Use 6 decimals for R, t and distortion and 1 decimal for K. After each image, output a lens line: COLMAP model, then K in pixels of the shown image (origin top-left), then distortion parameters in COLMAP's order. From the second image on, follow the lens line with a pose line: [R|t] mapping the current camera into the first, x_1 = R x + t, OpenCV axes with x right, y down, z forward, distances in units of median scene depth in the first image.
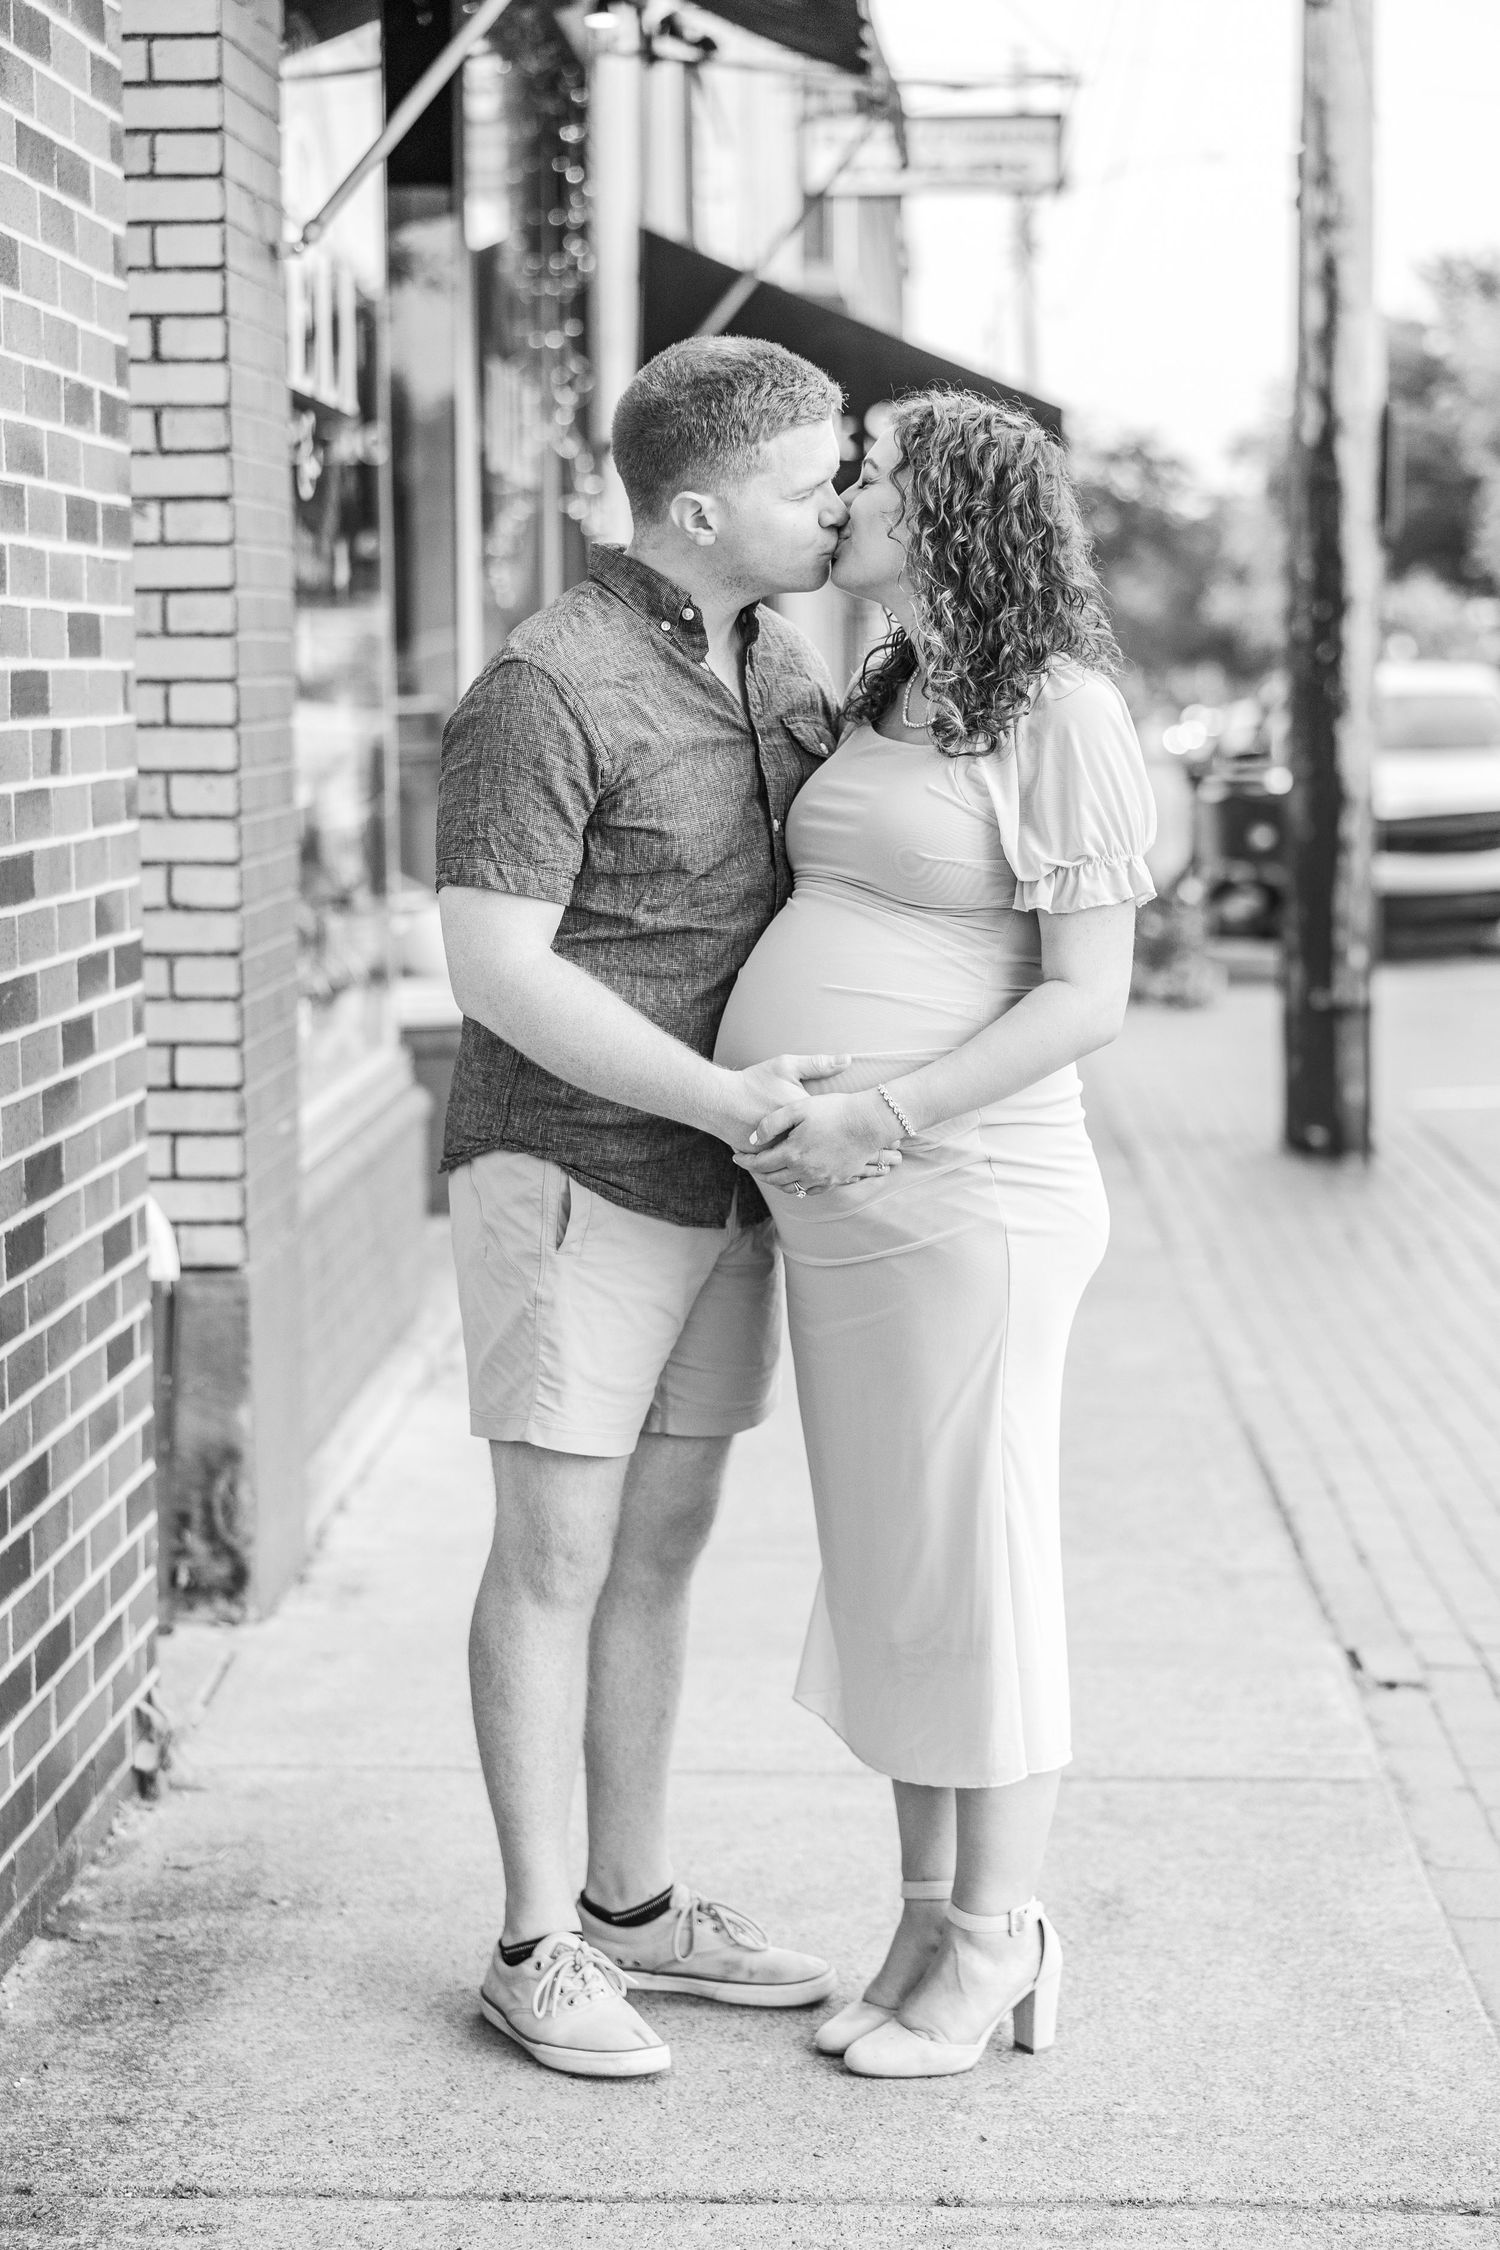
lens RADIAL K [[4506.5, 0, 750.0], [0, 4506.5, 1125.0], [0, 0, 1]] dist [-0.007061, 0.050108]
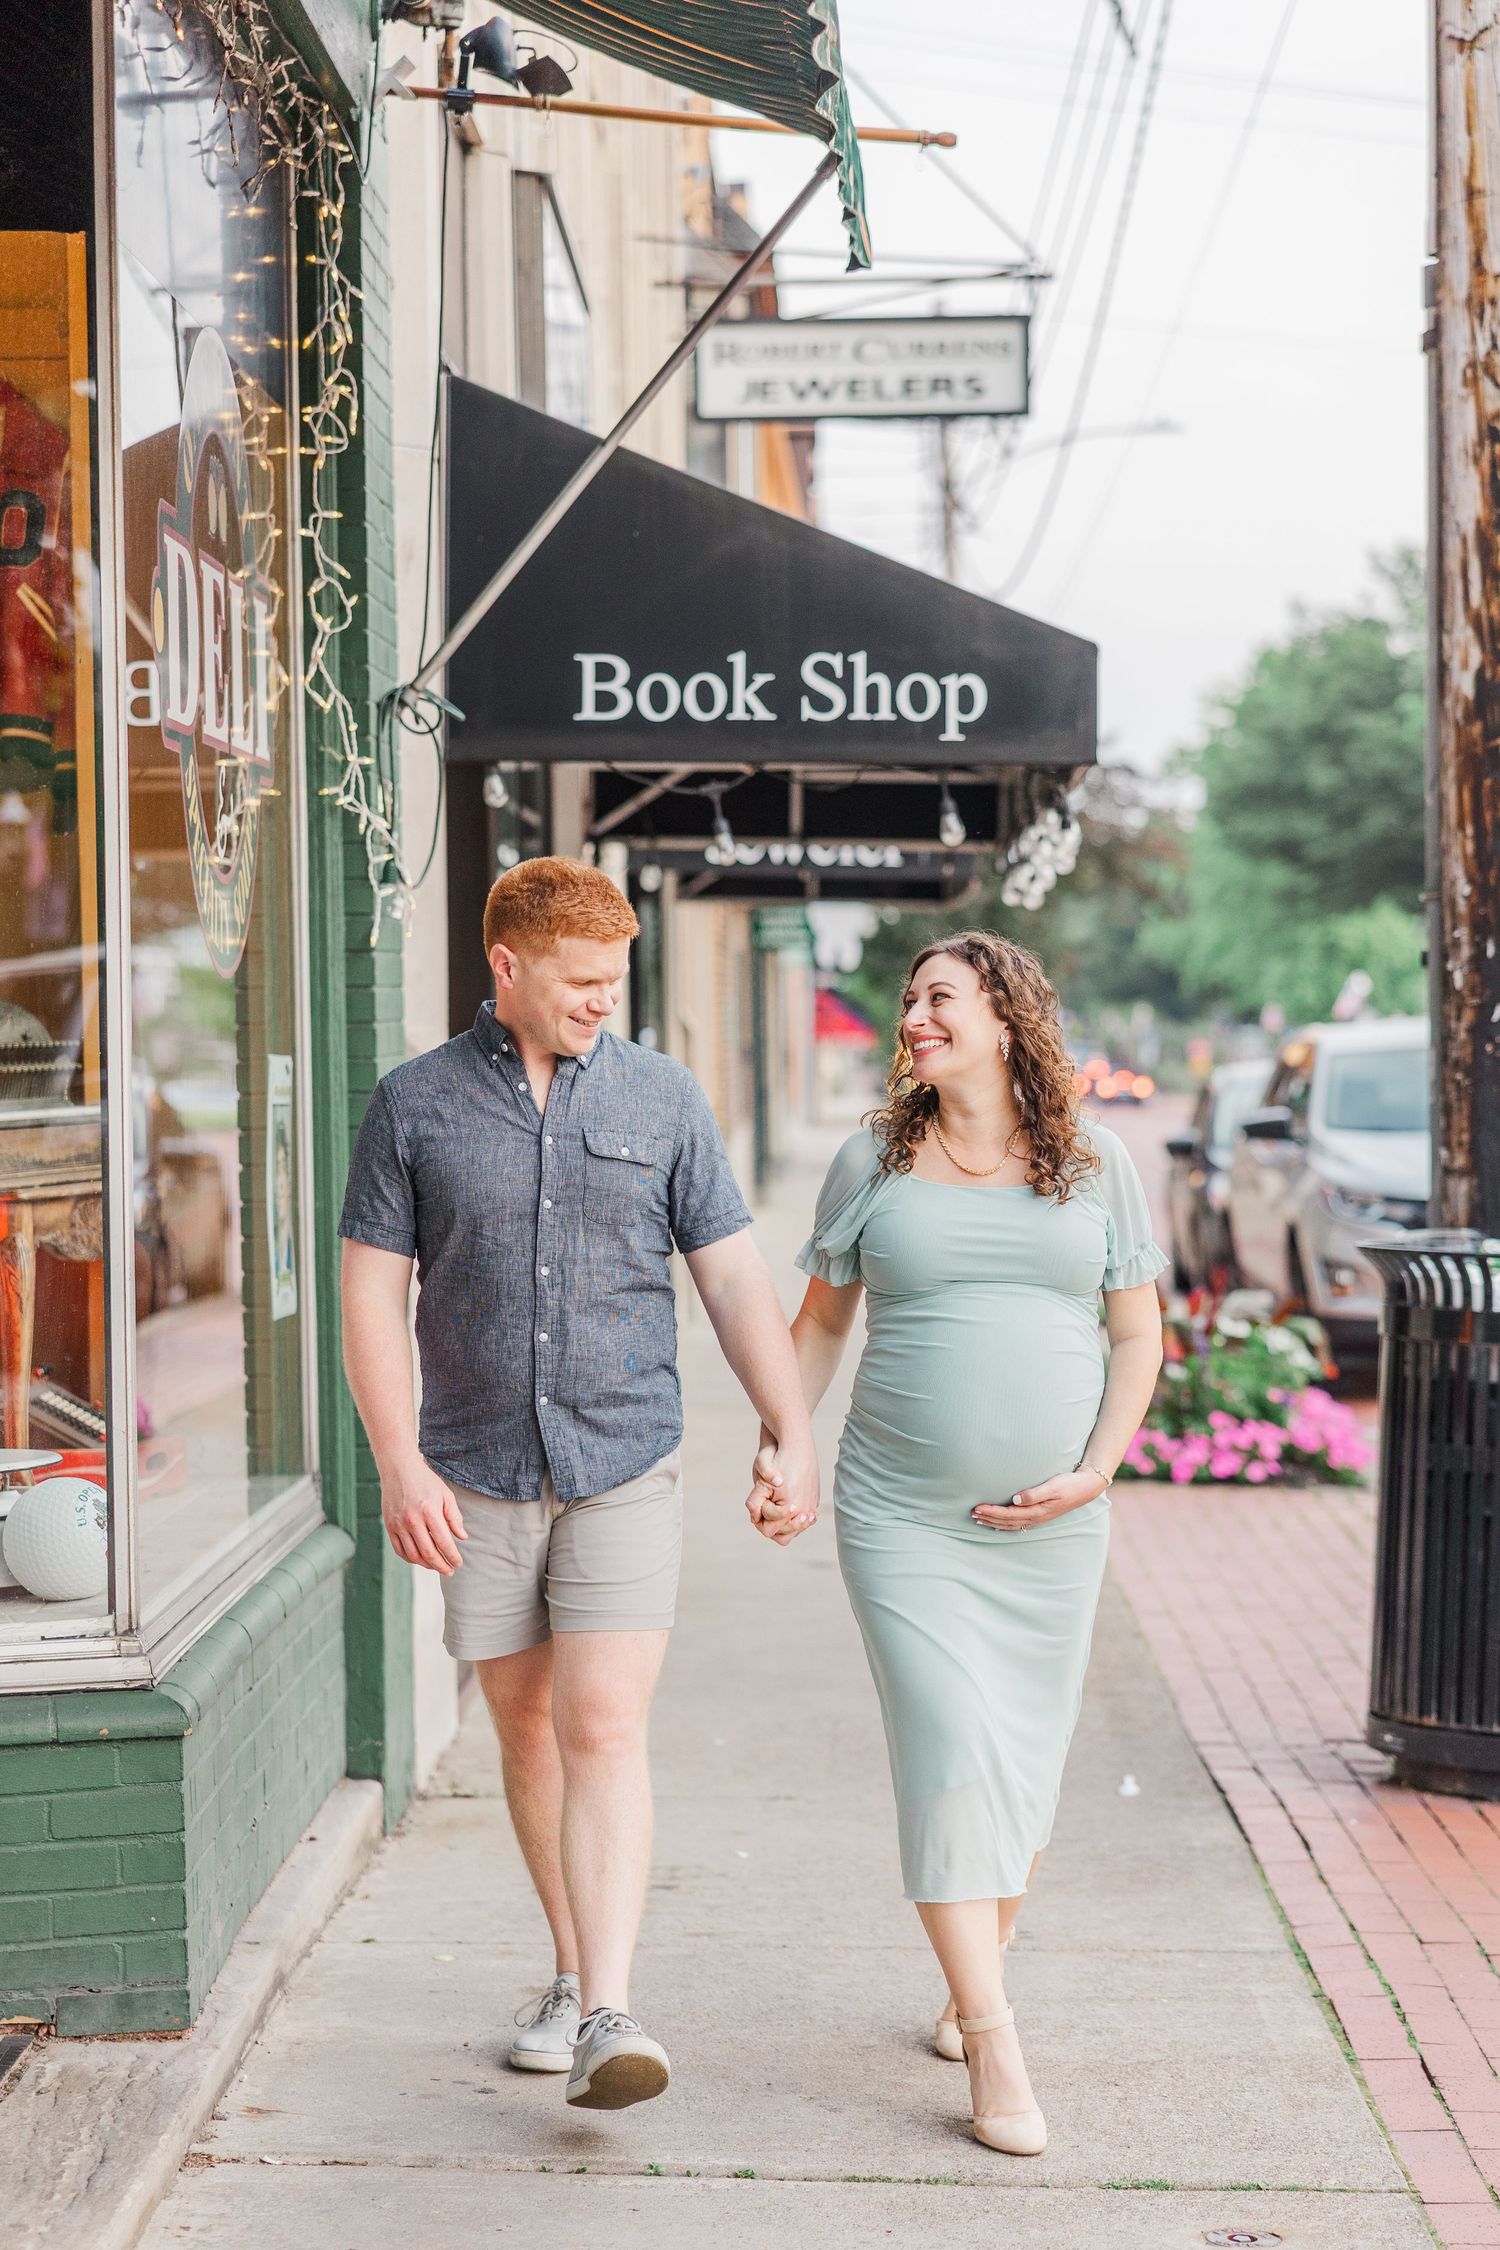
lens RADIAL K [[4506.5, 0, 750.0], [0, 4506.5, 1125.0], [0, 0, 1]] dist [-0.007061, 0.050108]
pose [[0.999691, -0.006996, 0.023864, 0.006072], [0.008731, 0.997266, -0.073372, -0.080739], [-0.023285, 0.073558, 0.997019, 0.678920]]
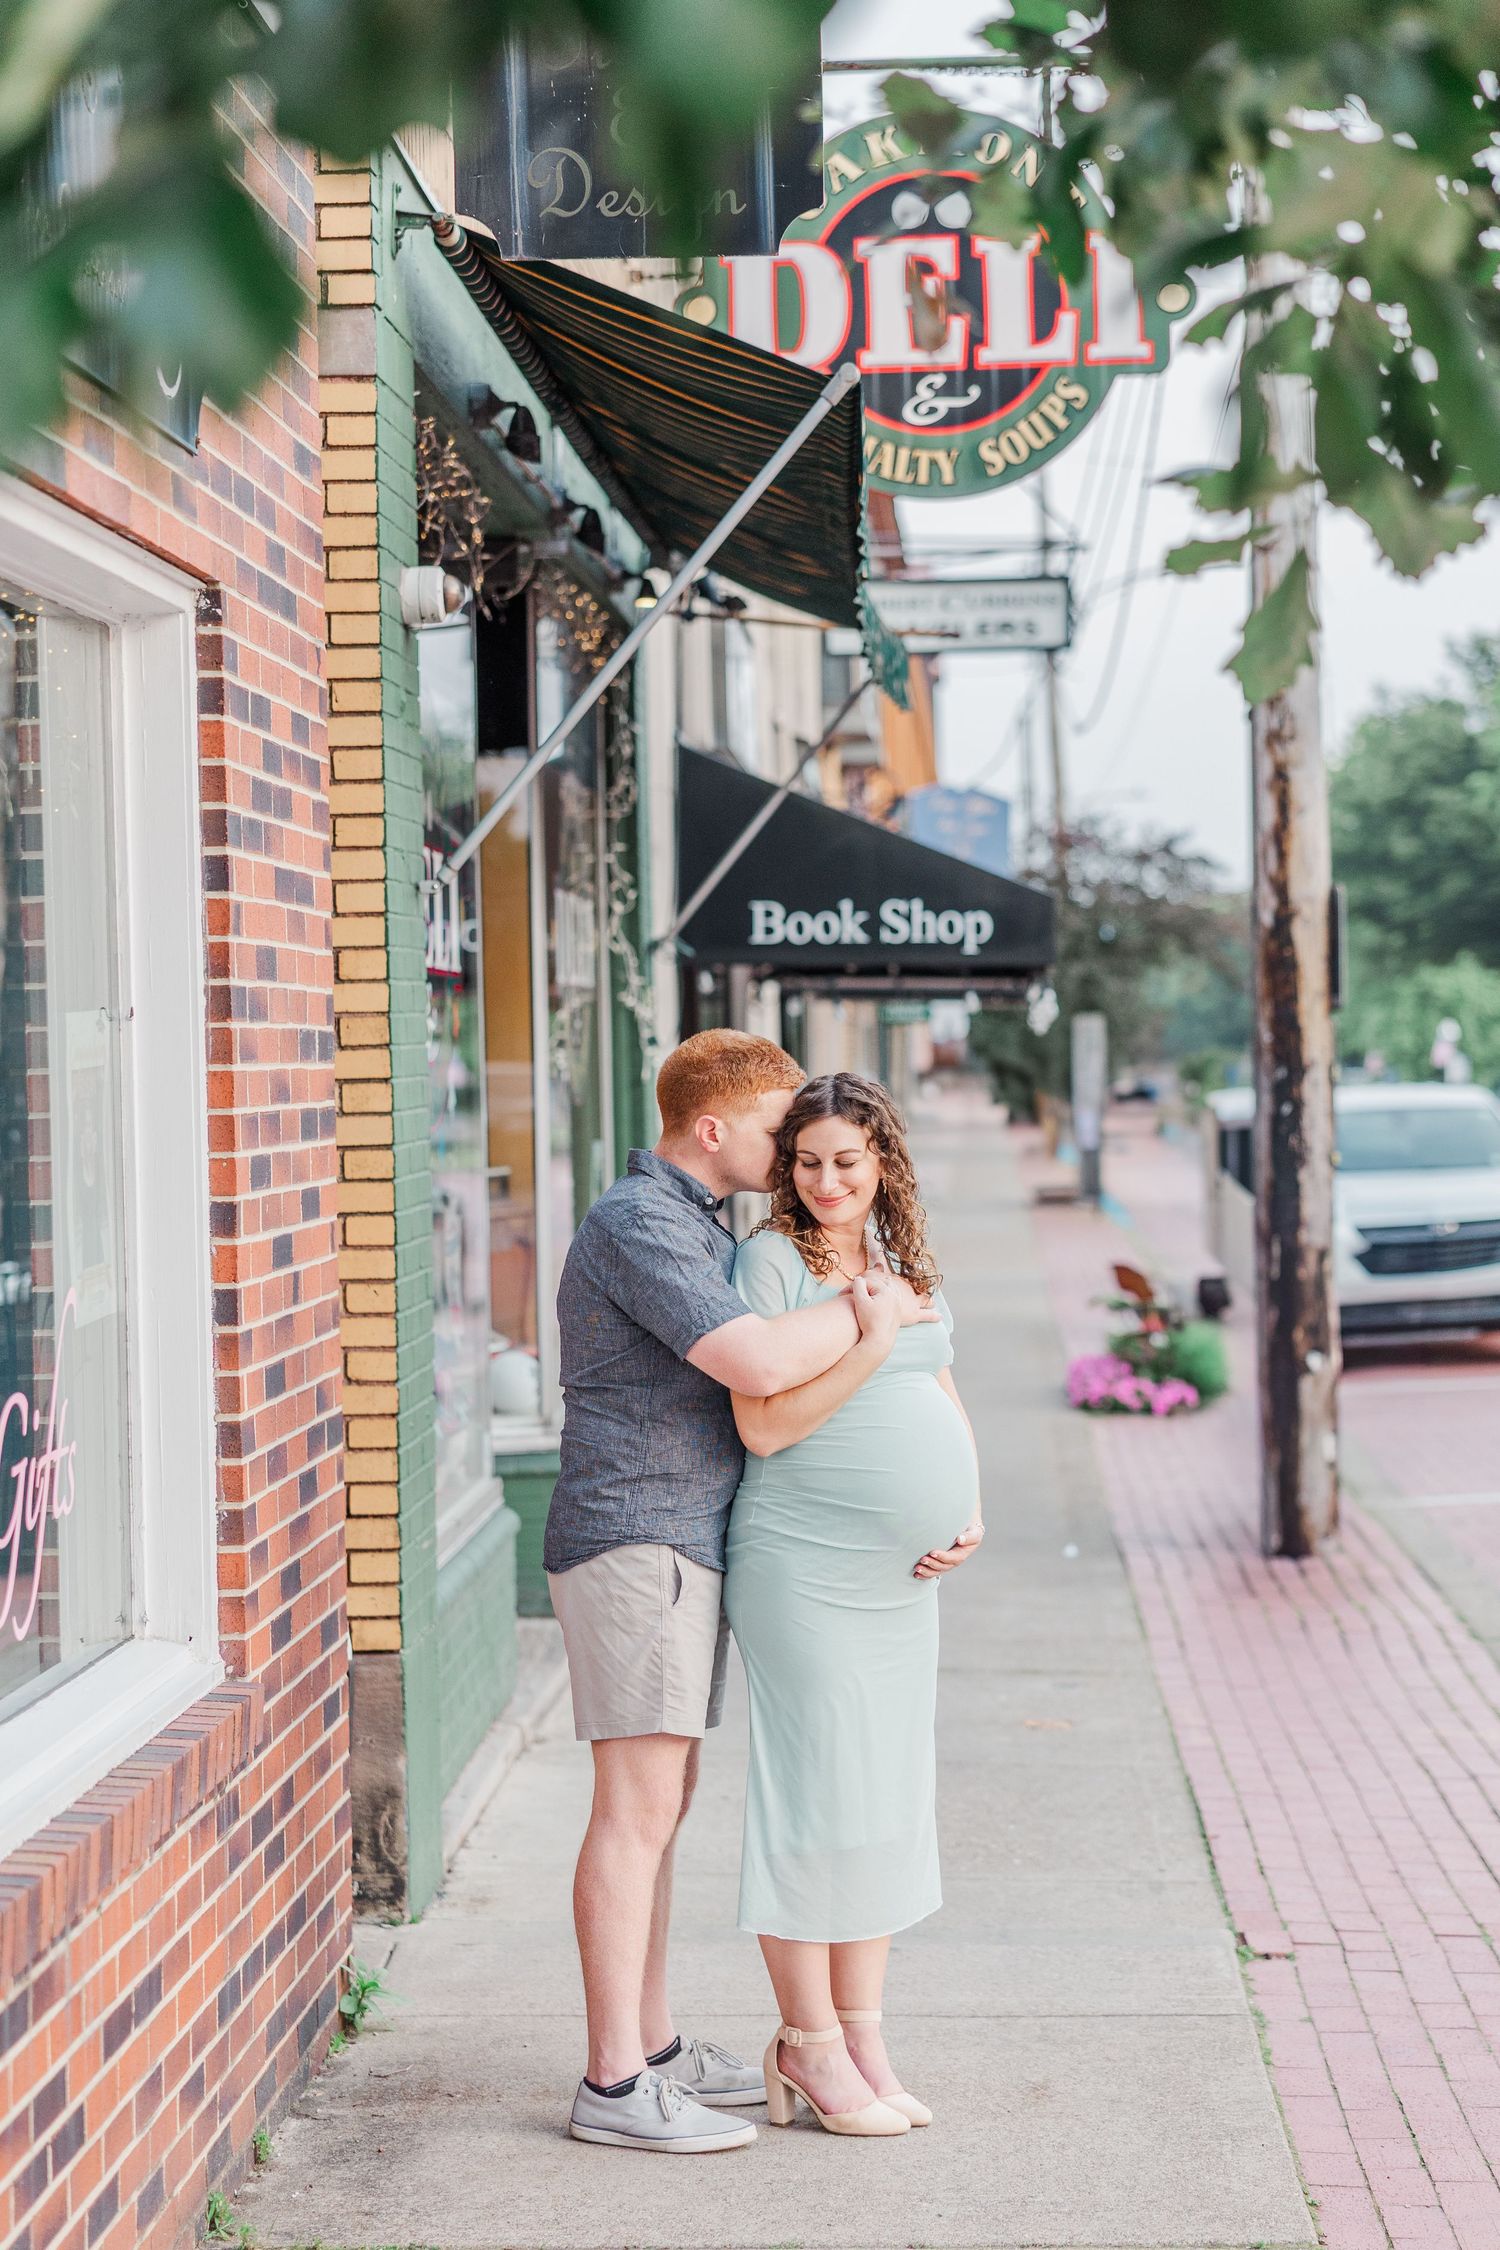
lens RADIAL K [[4964.5, 0, 745.0], [0, 4964.5, 1033.7], [0, 0, 1]] dist [0.037947, -0.240359]
pose [[0.999876, -0.013490, -0.008139, 0.003704], [0.012623, 0.995048, -0.098588, -0.004063], [0.009429, 0.098473, 0.995095, -0.490233]]
